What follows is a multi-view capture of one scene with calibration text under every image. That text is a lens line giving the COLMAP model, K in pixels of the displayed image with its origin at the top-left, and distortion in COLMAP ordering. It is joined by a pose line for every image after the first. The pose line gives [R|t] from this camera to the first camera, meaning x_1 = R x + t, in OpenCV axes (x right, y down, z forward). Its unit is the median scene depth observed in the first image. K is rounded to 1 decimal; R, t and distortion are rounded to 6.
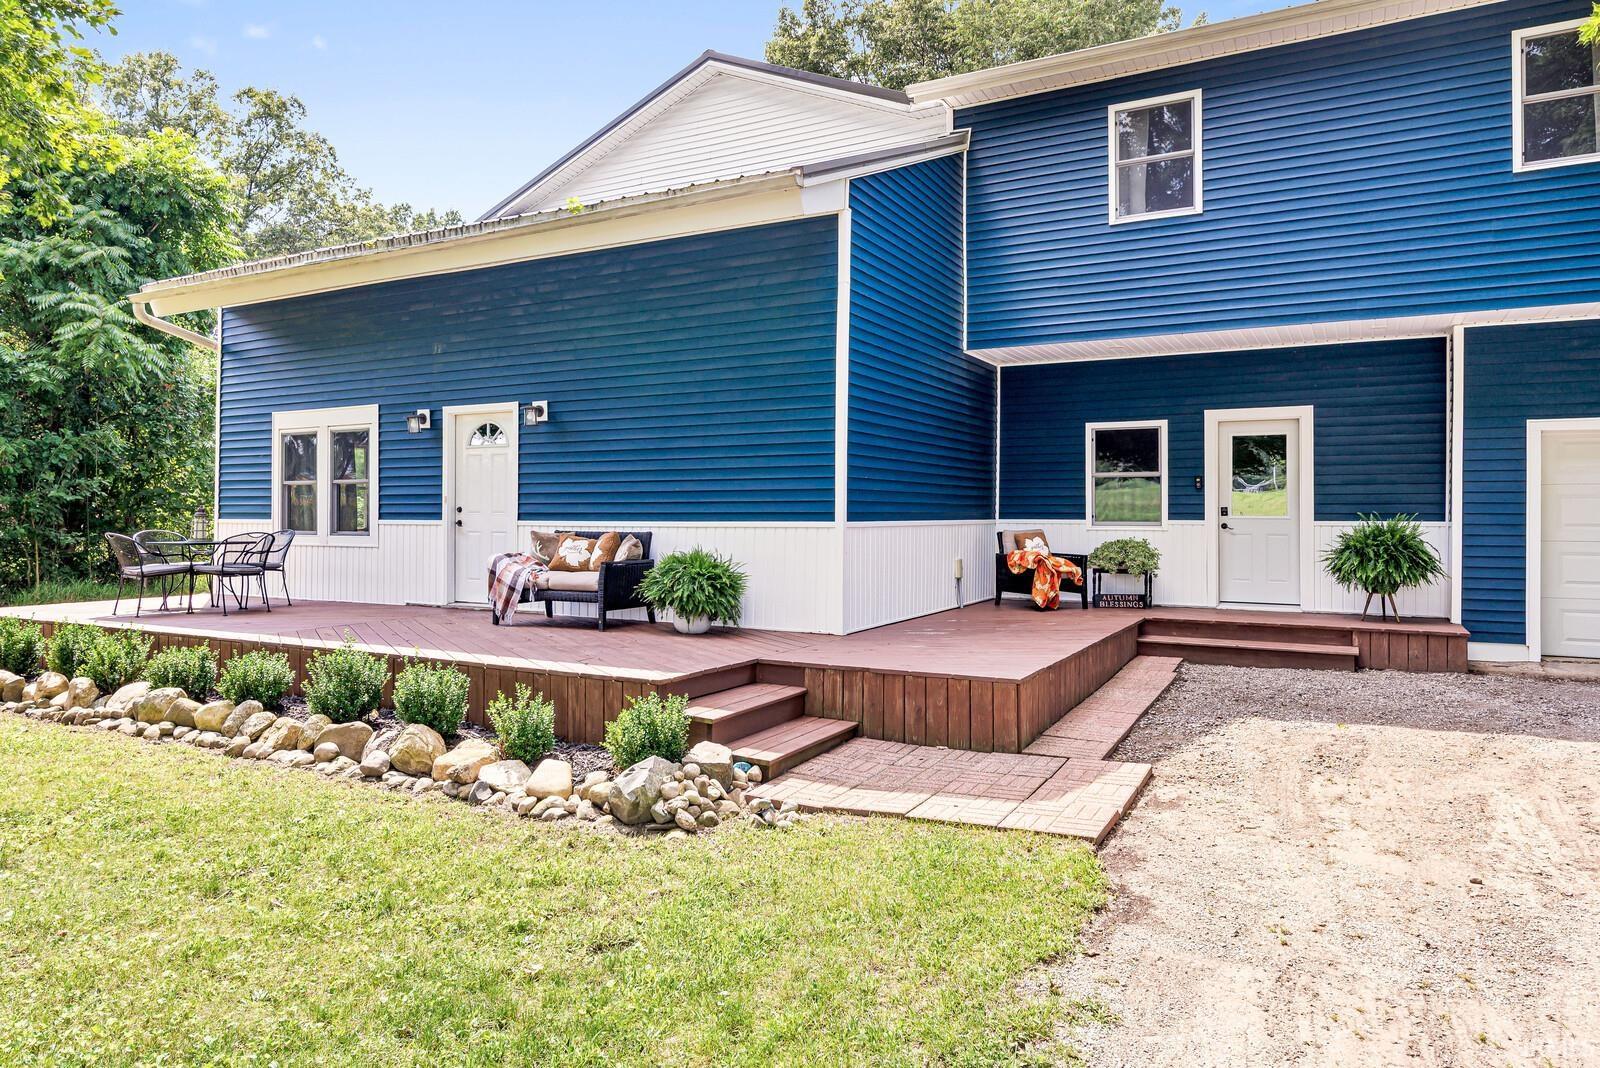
lens RADIAL K [[938.7, 0, 799.6], [0, 938.7, 499.1], [0, 0, 1]] dist [0.003728, 0.001967]
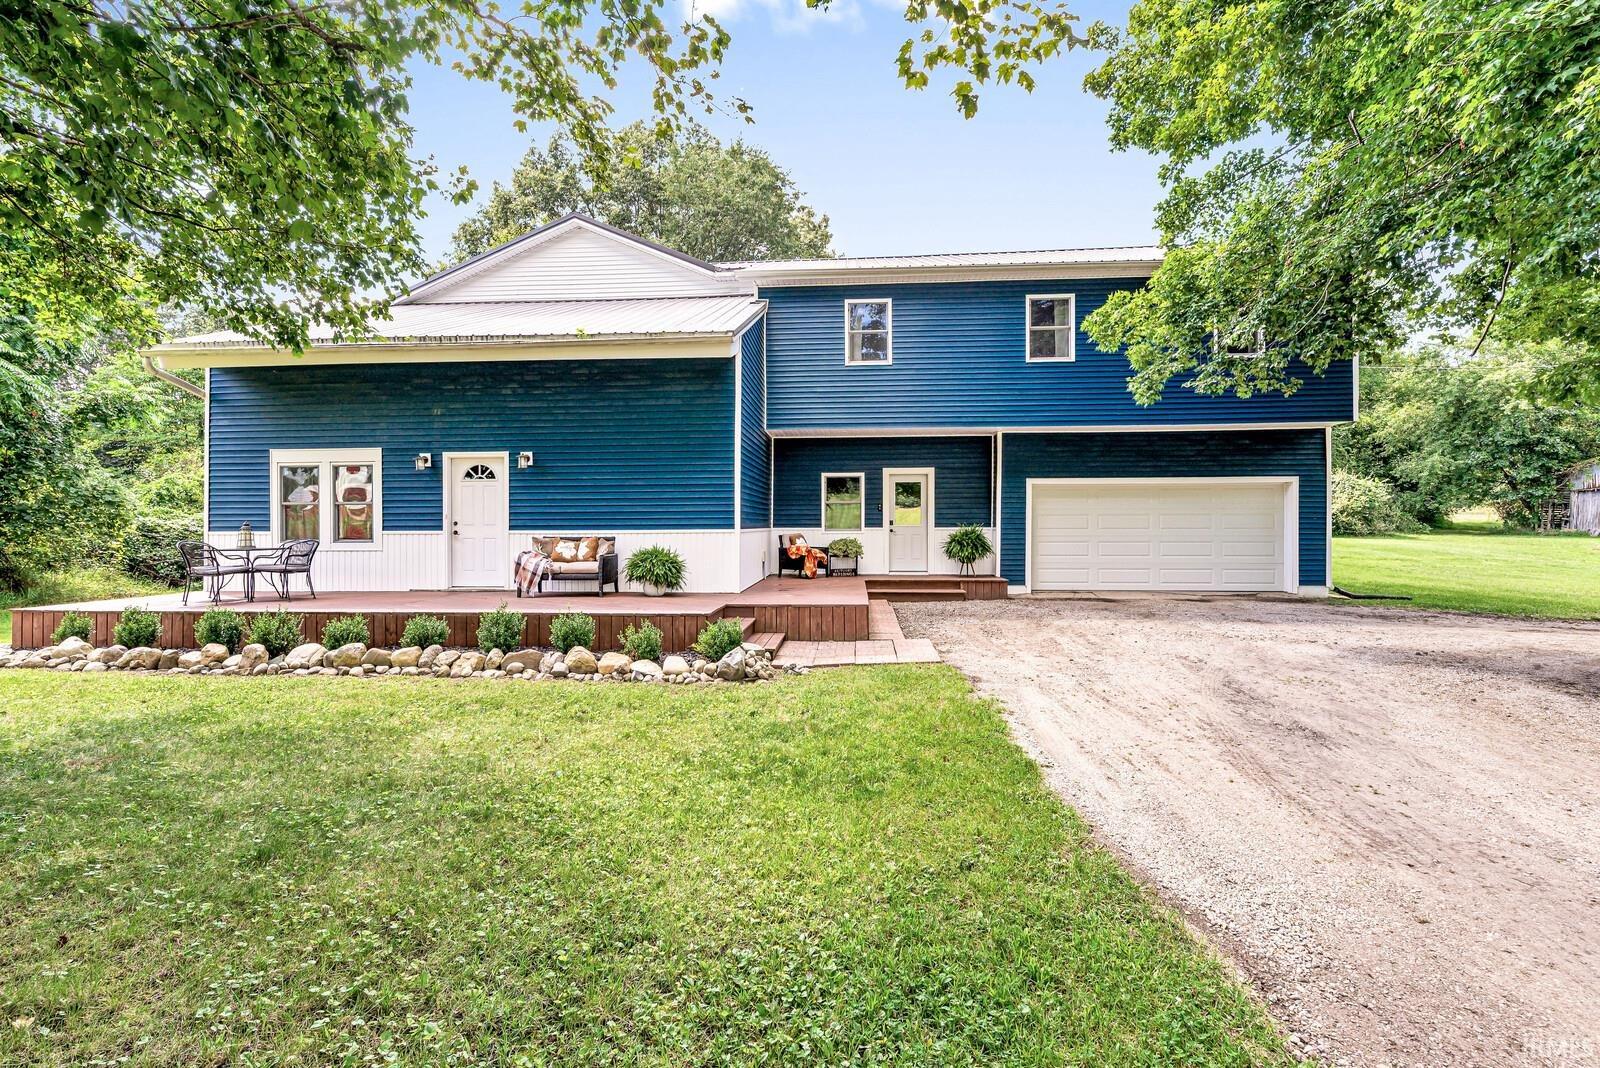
lens RADIAL K [[685.4, 0, 791.9], [0, 685.4, 522.3], [0, 0, 1]] dist [0.001750, 0.000301]
pose [[0.914269, -0.003913, 0.405090, -0.316305], [-0.000355, 0.999945, 0.010462, -0.001917], [-0.405108, -0.009709, 0.914217, -0.181281]]
